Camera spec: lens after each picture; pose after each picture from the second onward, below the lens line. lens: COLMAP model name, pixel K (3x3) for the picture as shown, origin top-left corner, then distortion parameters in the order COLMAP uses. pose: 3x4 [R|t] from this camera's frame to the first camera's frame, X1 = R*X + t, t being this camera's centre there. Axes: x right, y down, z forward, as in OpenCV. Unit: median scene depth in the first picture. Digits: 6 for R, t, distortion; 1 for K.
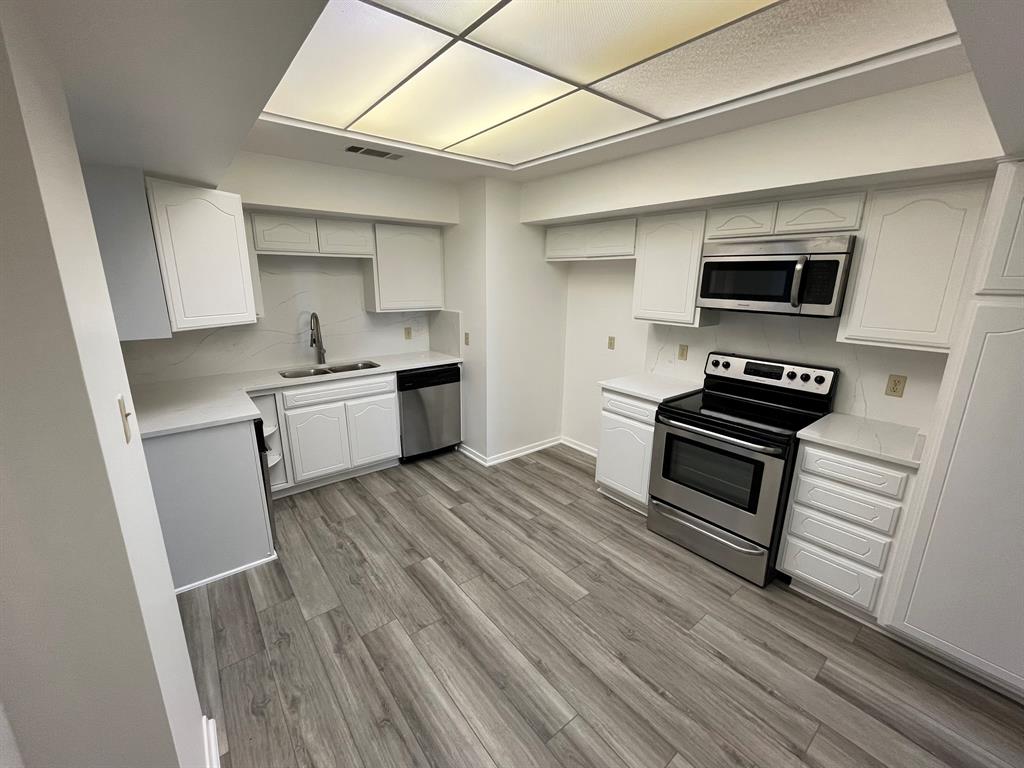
lens RADIAL K [[421.4, 0, 513.4], [0, 421.4, 384.0], [0, 0, 1]] dist [-0.006895, 0.000759]
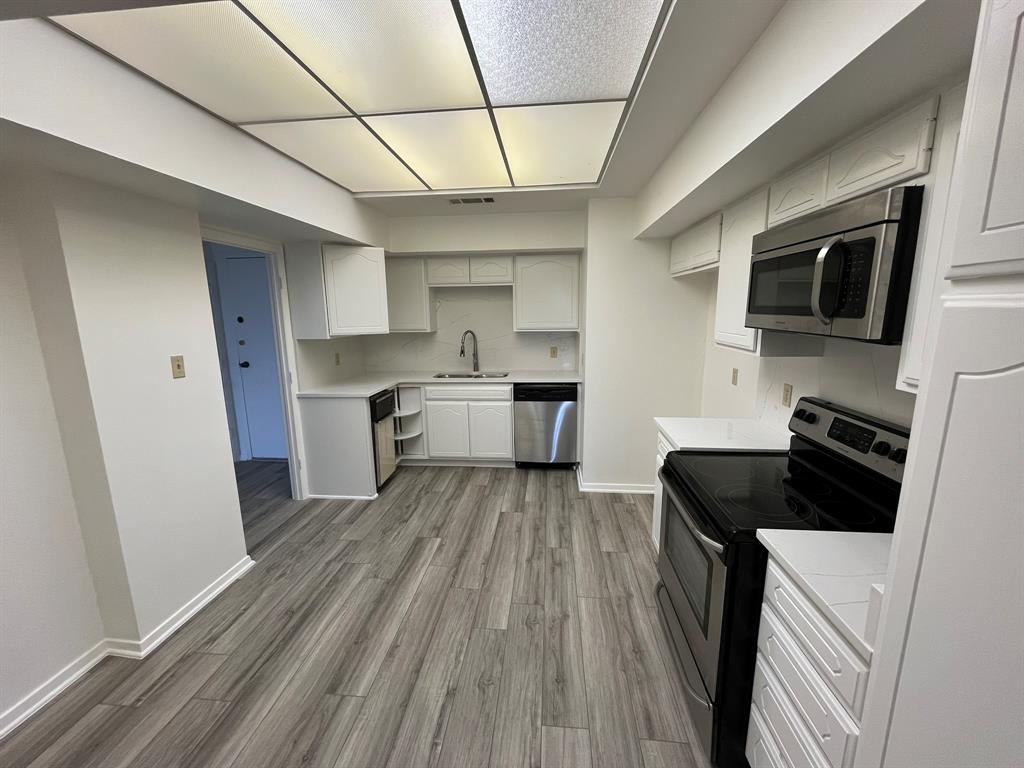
lens RADIAL K [[421.4, 0, 527.6], [0, 421.4, 385.1], [0, 0, 1]] dist [-0.006895, 0.000759]
pose [[0.721076, 0.105176, -0.684827, 0.710383], [-0.150966, 0.988513, -0.007141, -0.029344], [0.676209, 0.108535, 0.728671, 0.273928]]
